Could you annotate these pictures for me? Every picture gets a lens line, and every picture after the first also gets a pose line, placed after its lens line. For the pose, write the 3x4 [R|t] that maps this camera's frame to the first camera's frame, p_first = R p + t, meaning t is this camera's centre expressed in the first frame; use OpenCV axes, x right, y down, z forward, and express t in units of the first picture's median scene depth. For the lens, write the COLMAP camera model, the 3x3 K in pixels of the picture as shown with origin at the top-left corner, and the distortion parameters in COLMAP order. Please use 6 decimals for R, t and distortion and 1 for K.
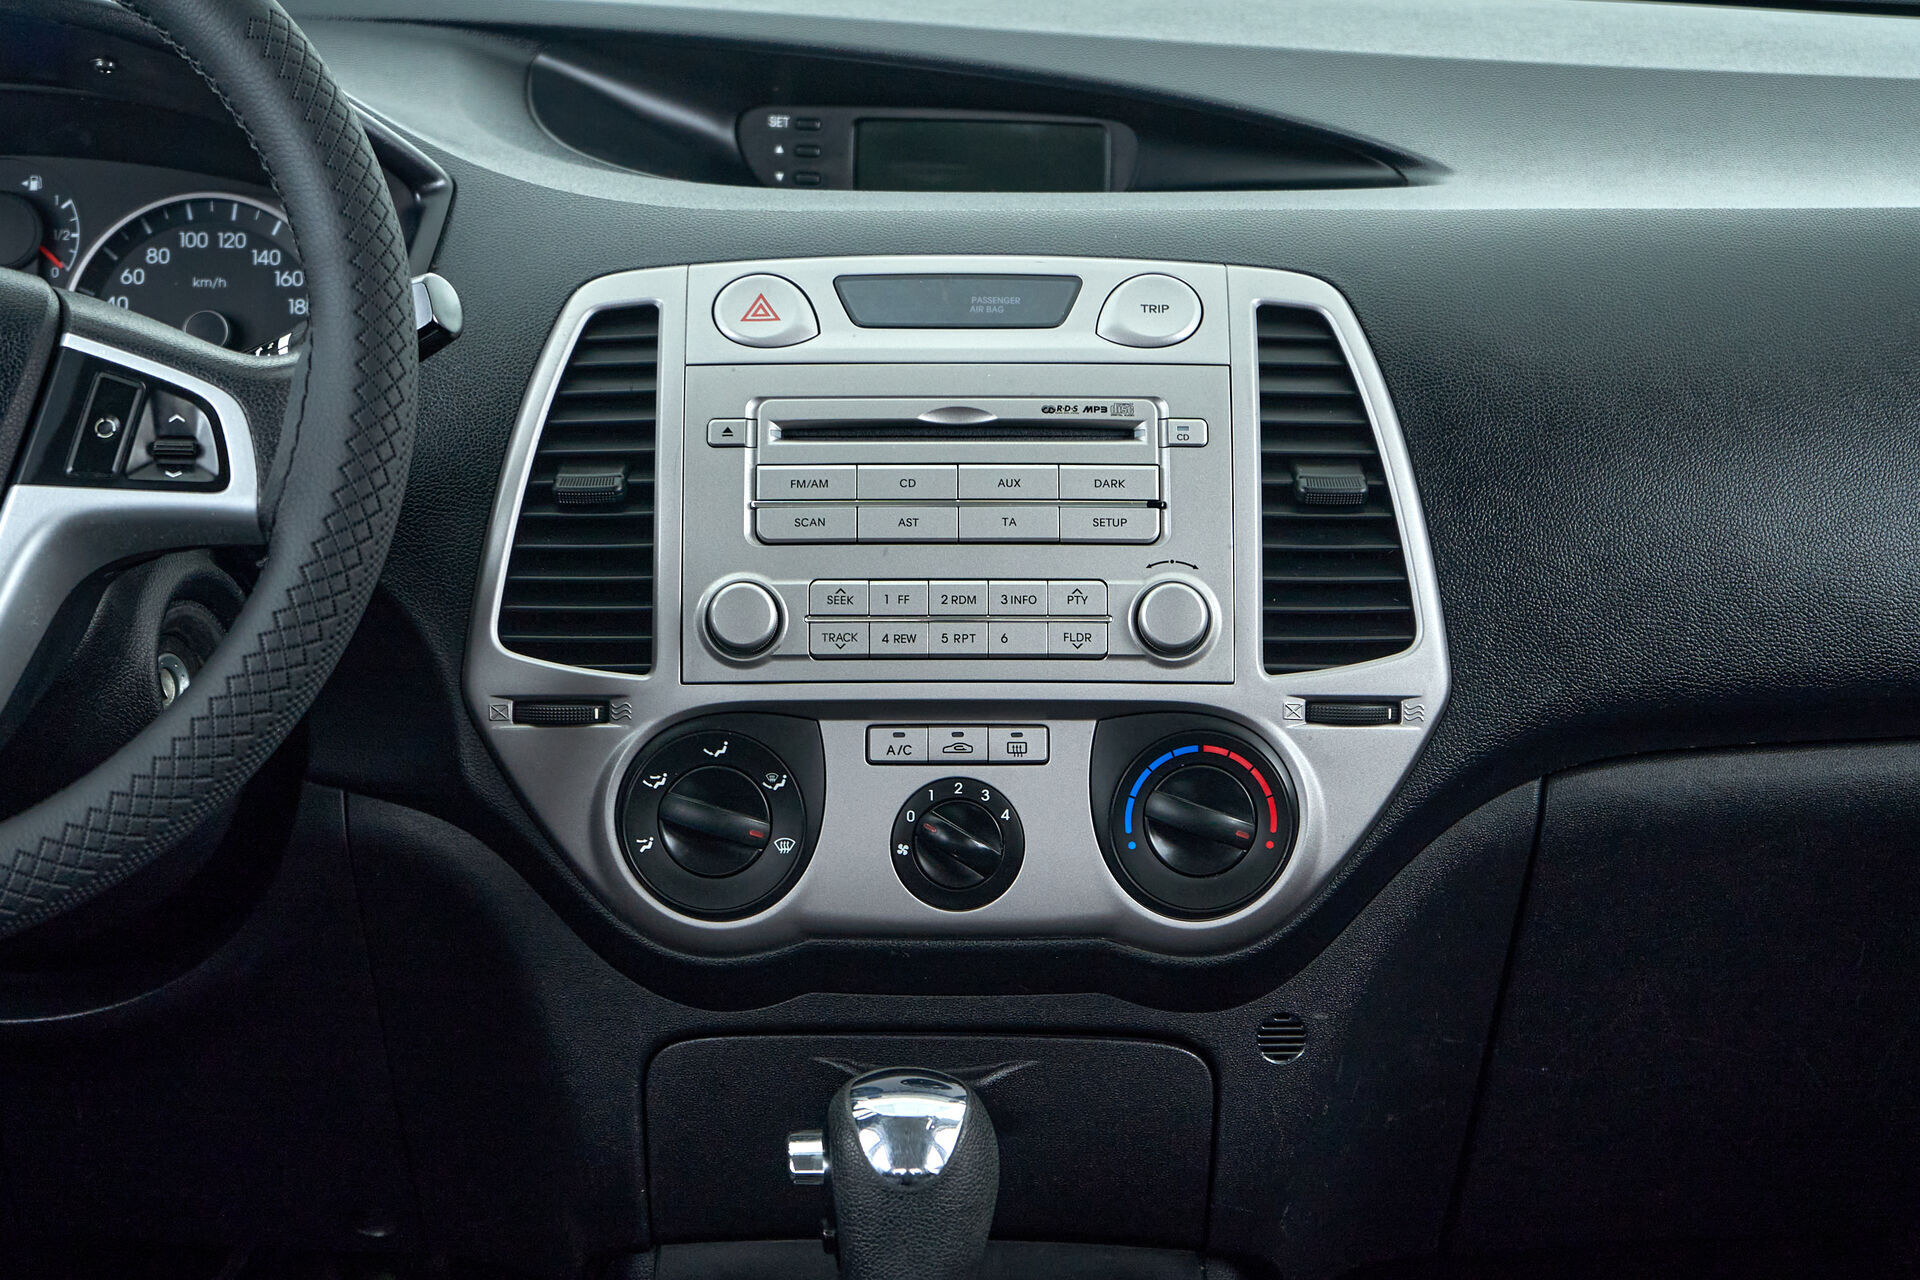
lens RADIAL K [[4659.6, 0, 956.1], [0, 4659.6, 714.1], [0, 0, 1]] dist [0.031611, 0.000000]
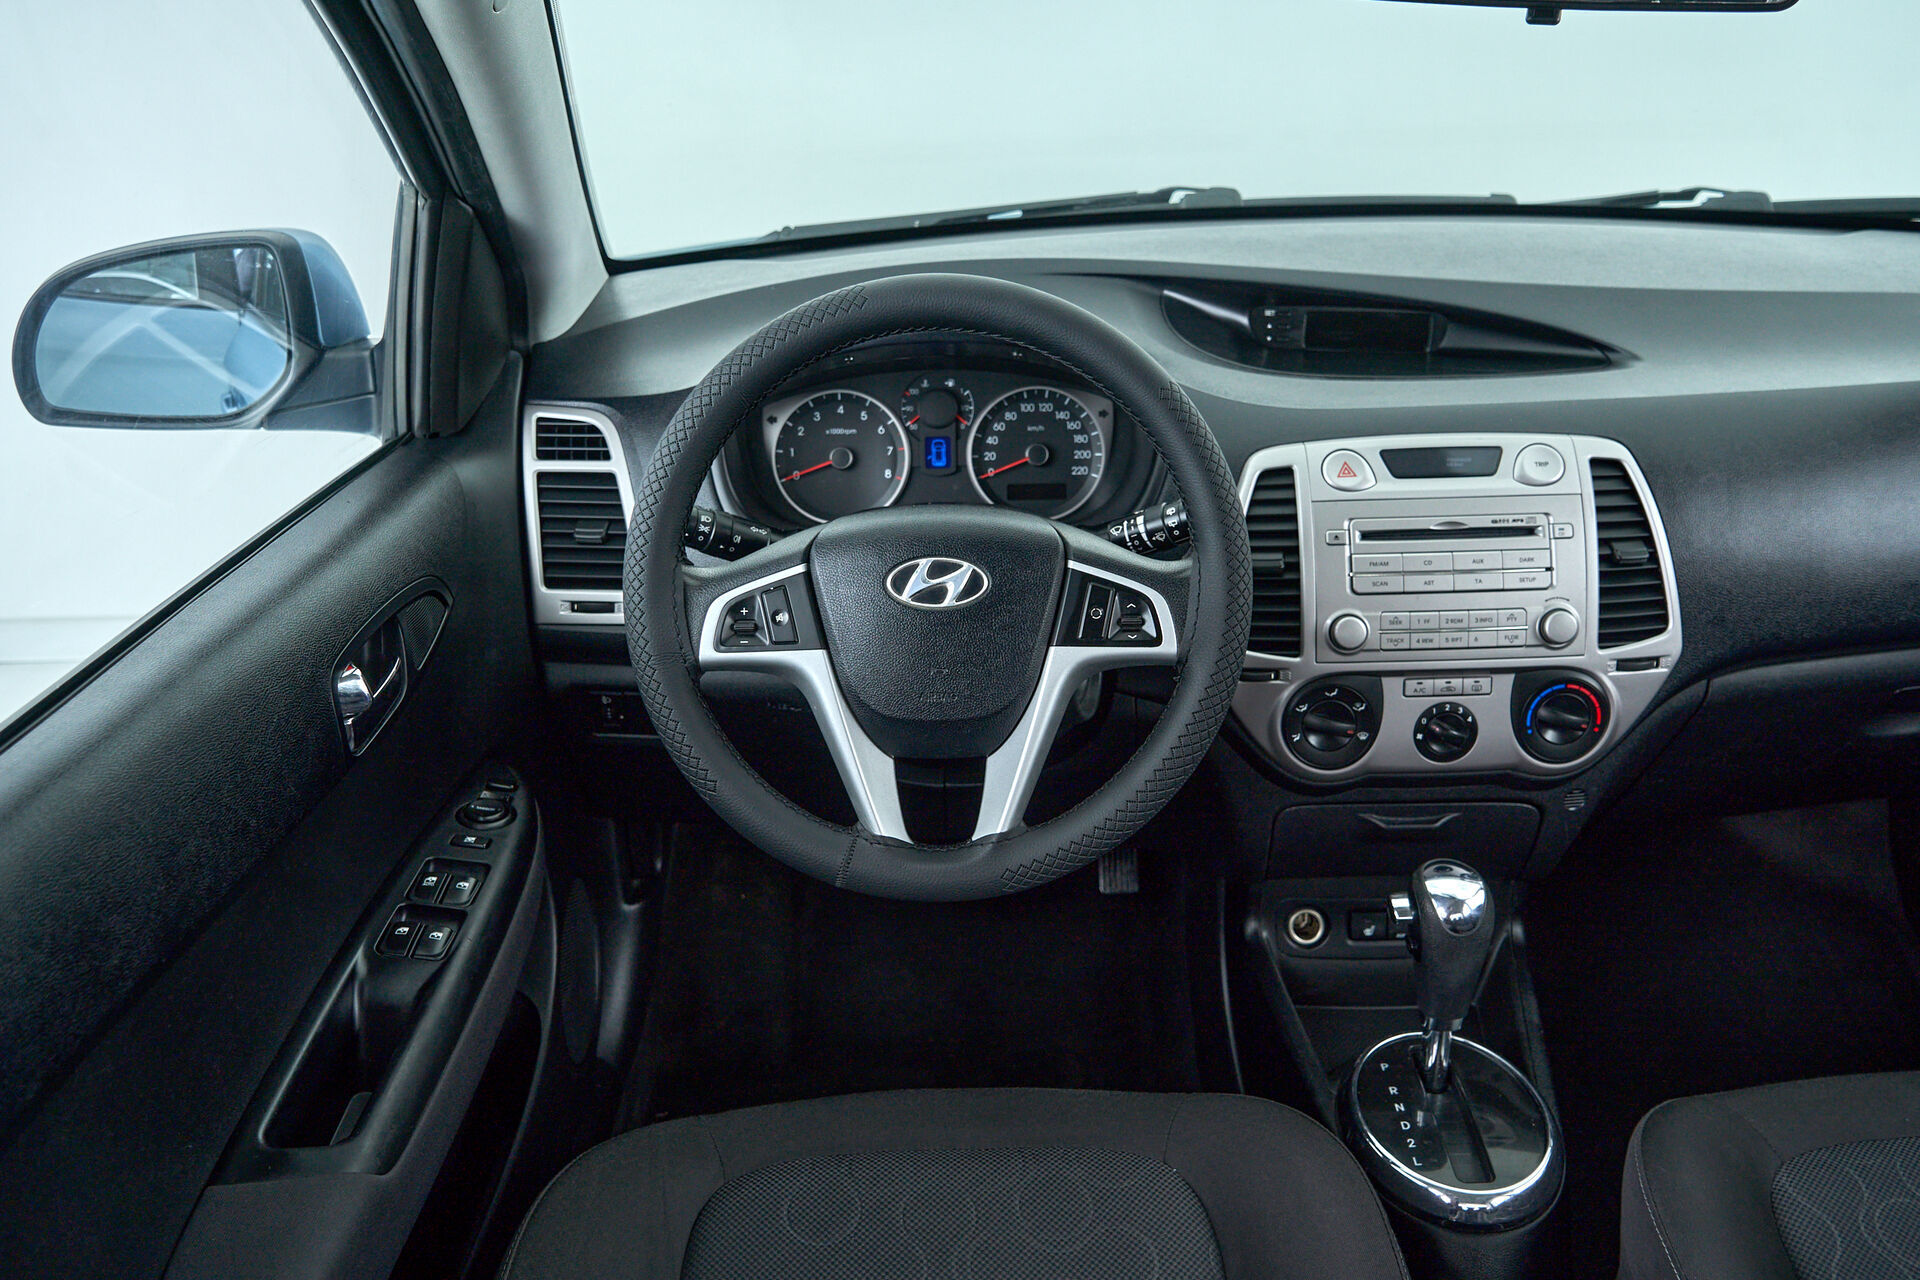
lens RADIAL K [[1560.8, 0, 967.3], [0, 1560.8, 645.0], [0, 0, 1]] dist [0.001162, 0.001188]
pose [[0.999538, -0.026430, -0.014996, -0.201859], [0.029199, 0.972036, 0.233009, -0.178960], [0.008418, -0.233339, 0.972359, 0.326647]]
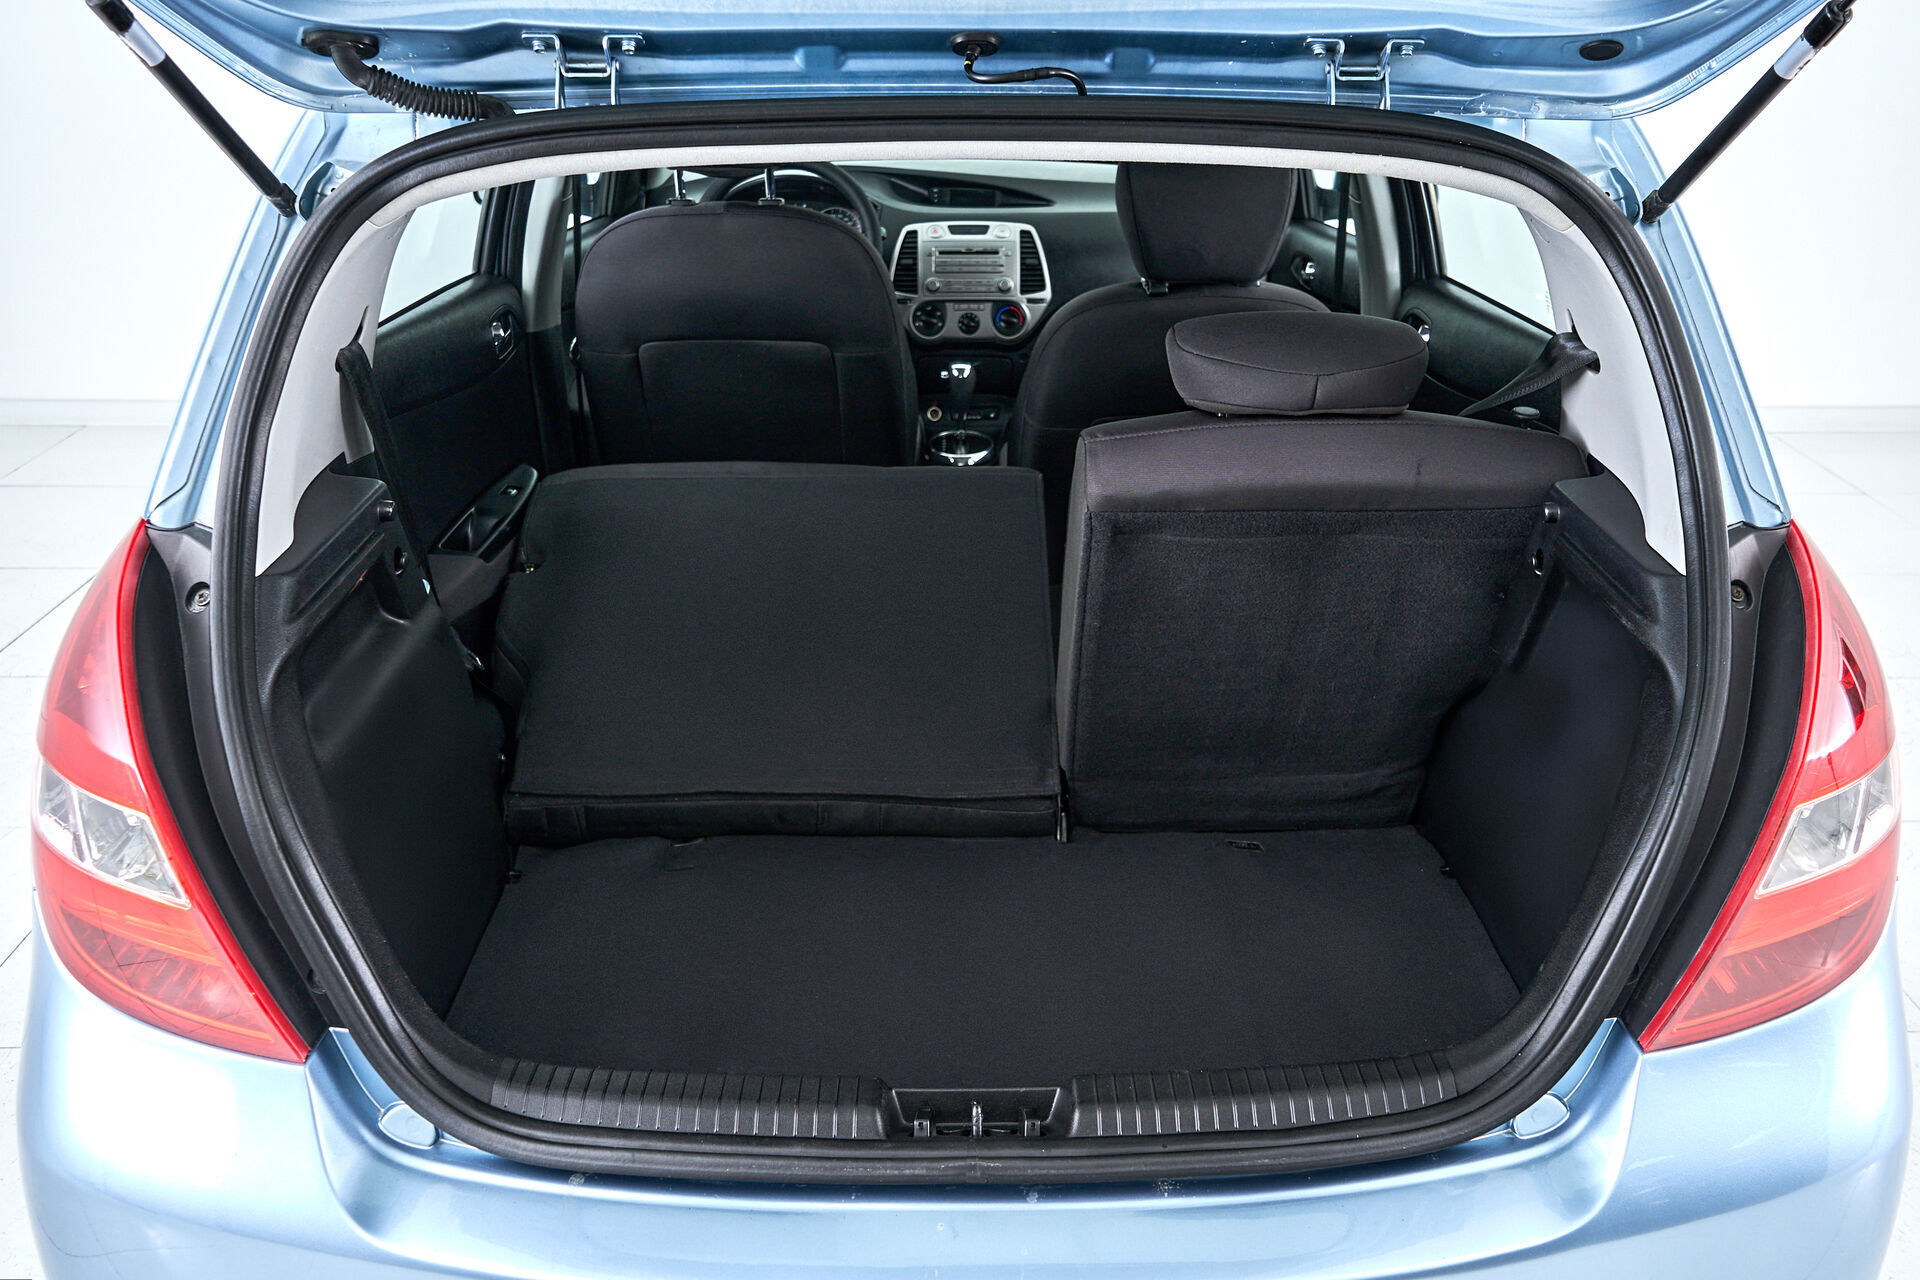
lens RADIAL K [[1560.8, 0, 986.8], [0, 1560.8, 670.2], [0, 0, 1]] dist [0.001162, 0.001188]
pose [[0.999983, -0.003014, 0.004950, 0.011888], [0.001901, 0.977434, 0.211233, 0.039088], [-0.005475, -0.211220, 0.977423, -1.058452]]
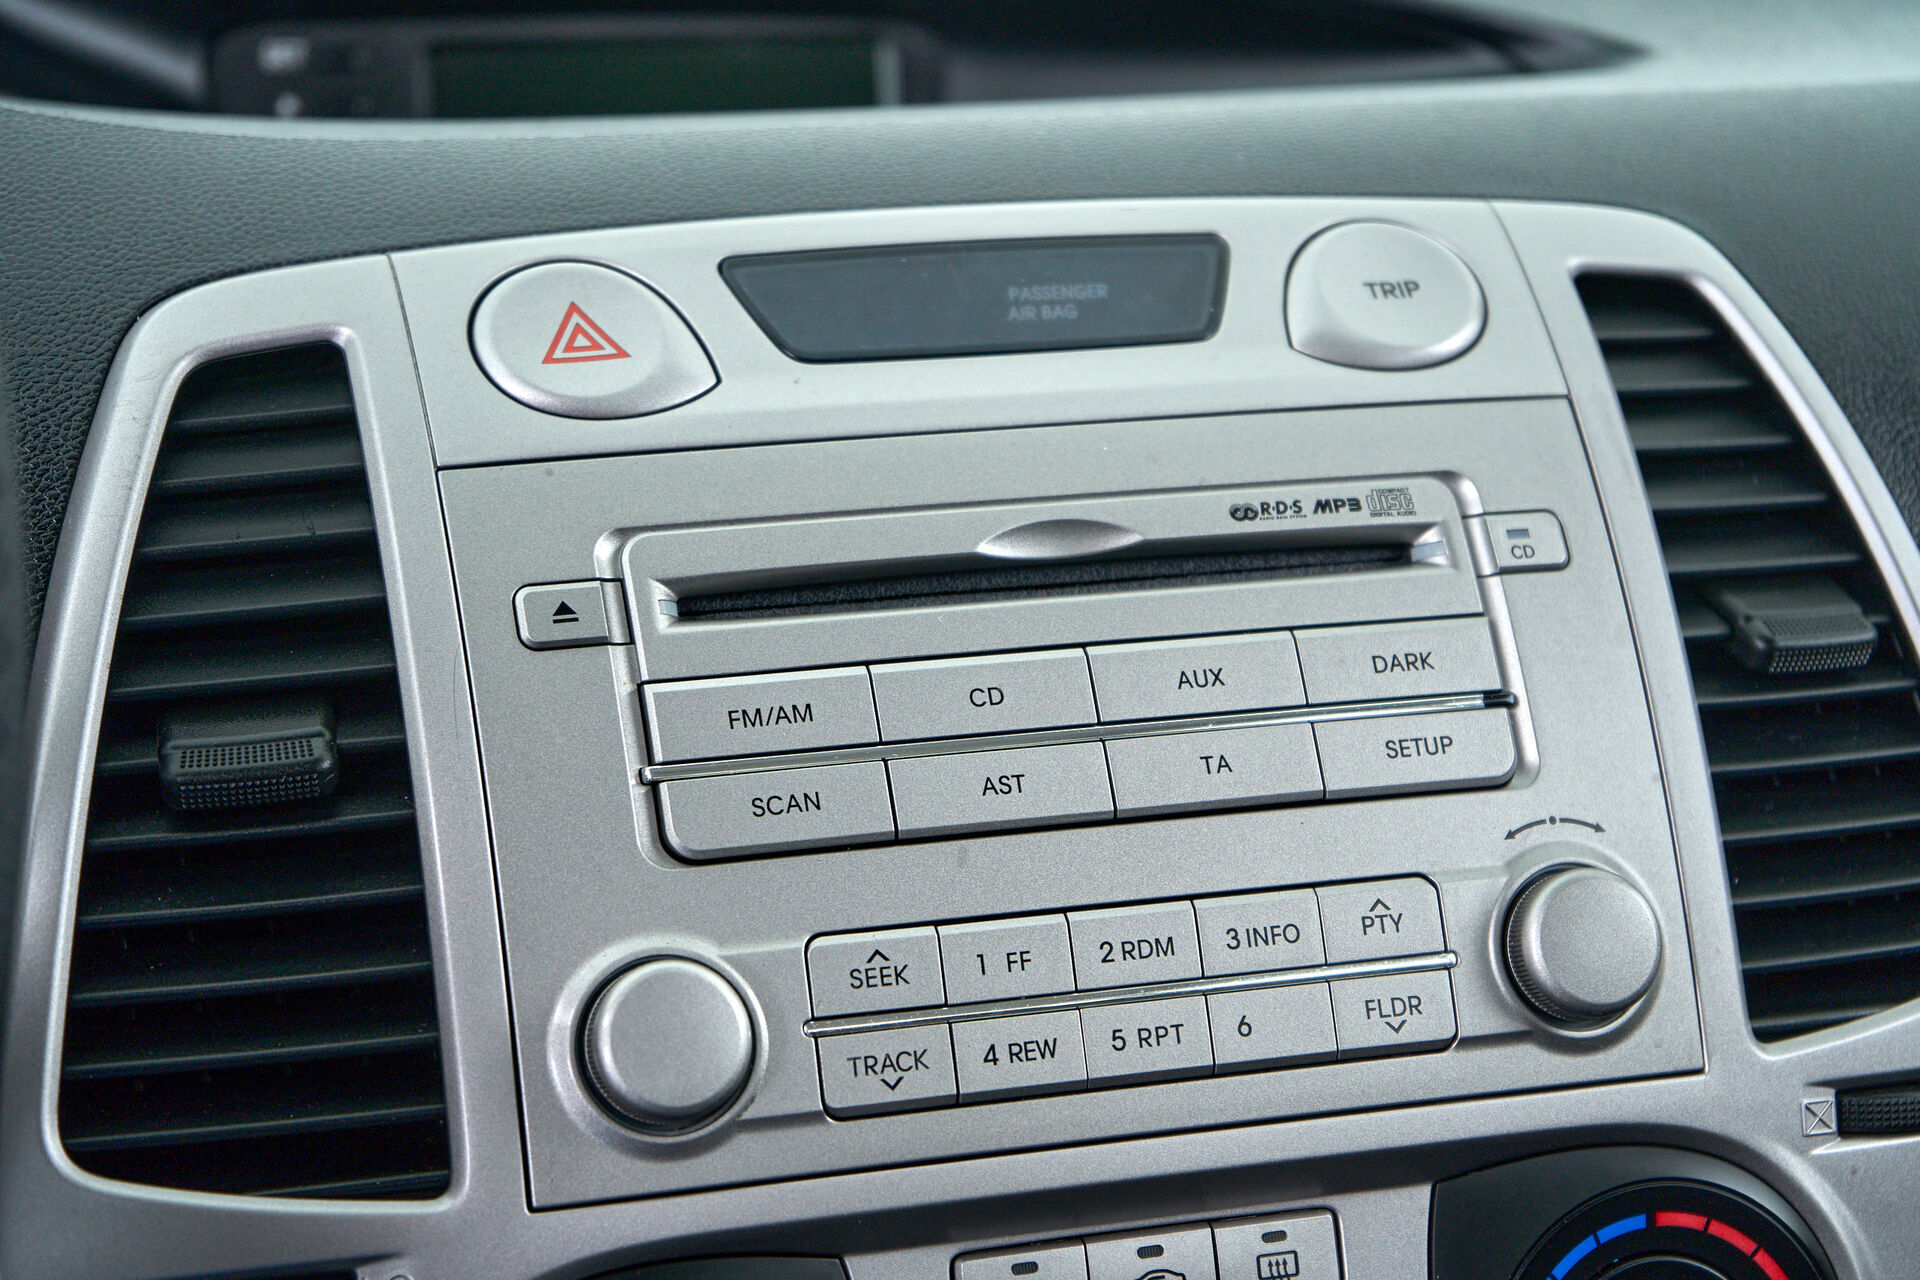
lens RADIAL K [[3976.0, 0, 971.9], [0, 3976.0, 647.1], [0, 0, 1]] dist [0.082387, 0.000000]
pose [[0.955418, -0.075974, 0.285316, -0.119468], [0.089419, 0.995401, -0.034376, -0.041287], [-0.281392, 0.058357, 0.957817, 0.635794]]
